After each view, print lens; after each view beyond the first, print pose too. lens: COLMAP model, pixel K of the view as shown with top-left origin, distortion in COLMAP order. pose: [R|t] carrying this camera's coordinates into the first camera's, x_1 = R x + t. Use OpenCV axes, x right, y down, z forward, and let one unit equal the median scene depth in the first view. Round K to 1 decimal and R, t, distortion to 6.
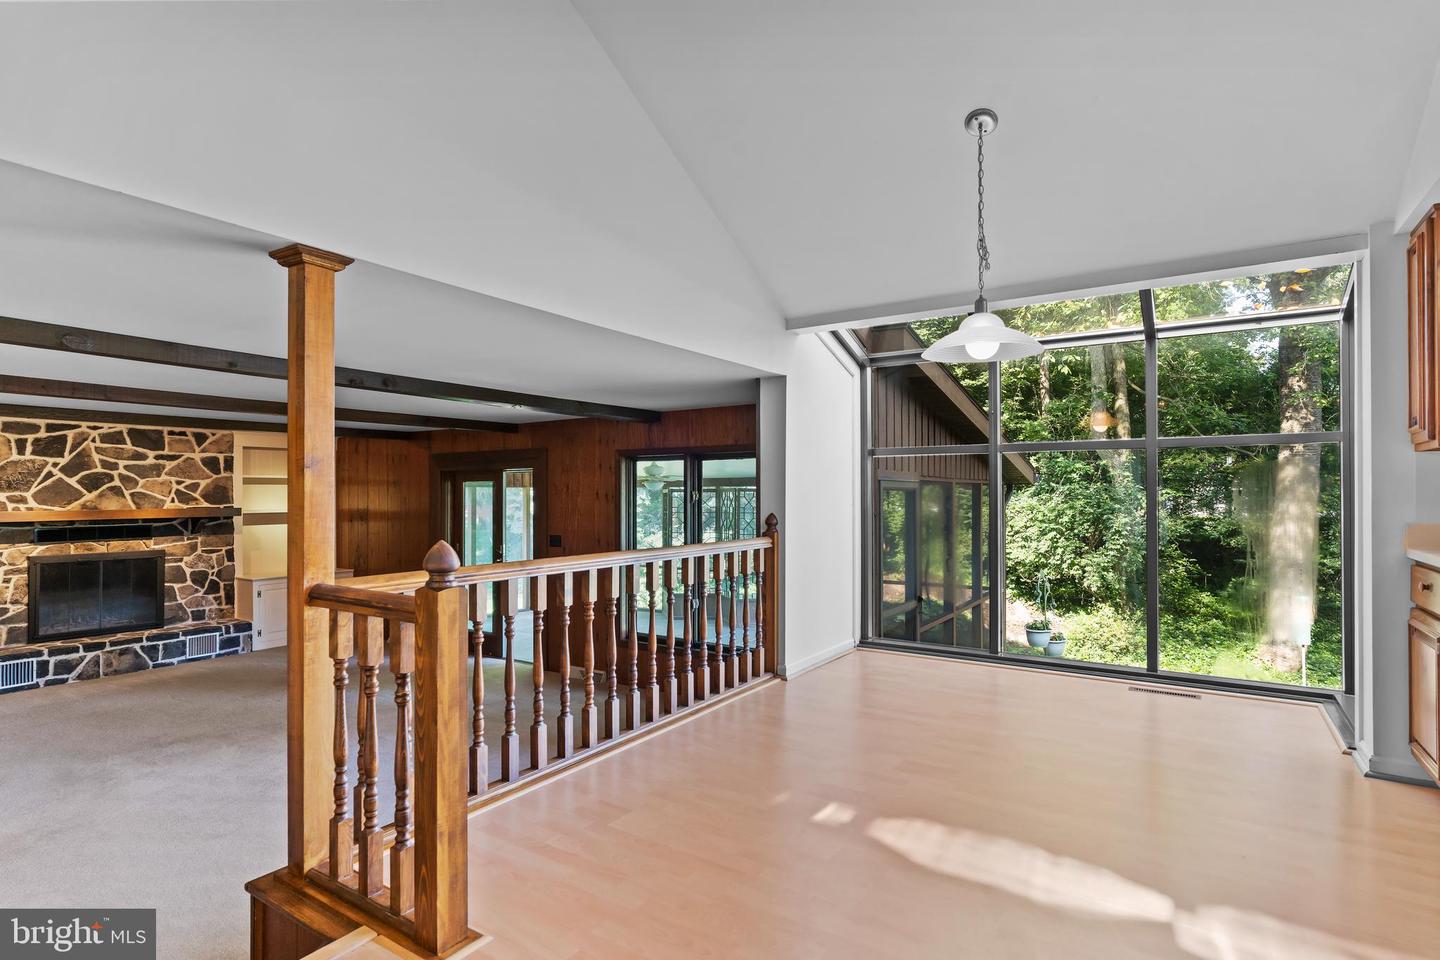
lens RADIAL K [[738.0, 0, 713.7], [0, 738.0, 489.6], [0, 0, 1]] dist [-0.011029, 0.006068]
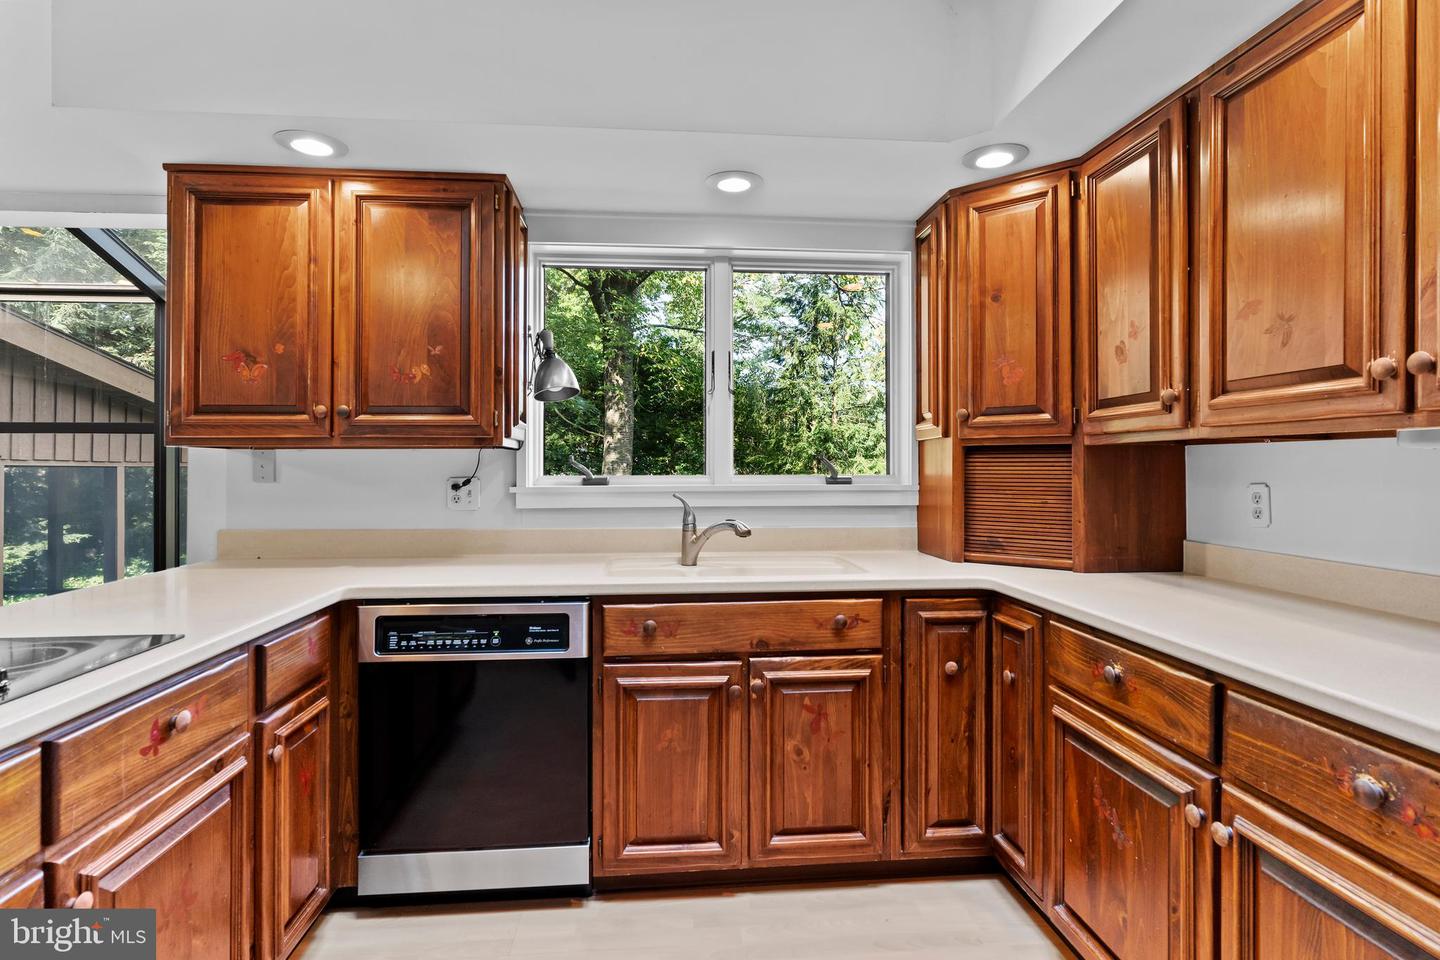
lens RADIAL K [[738.0, 0, 723.6], [0, 738.0, 466.9], [0, 0, 1]] dist [-0.011029, 0.006068]
pose [[0.780017, 0.001012, 0.625757, 0.330700], [-0.002541, 0.999996, 0.001551, -0.012657], [-0.625753, -0.002800, 0.780016, -0.028511]]
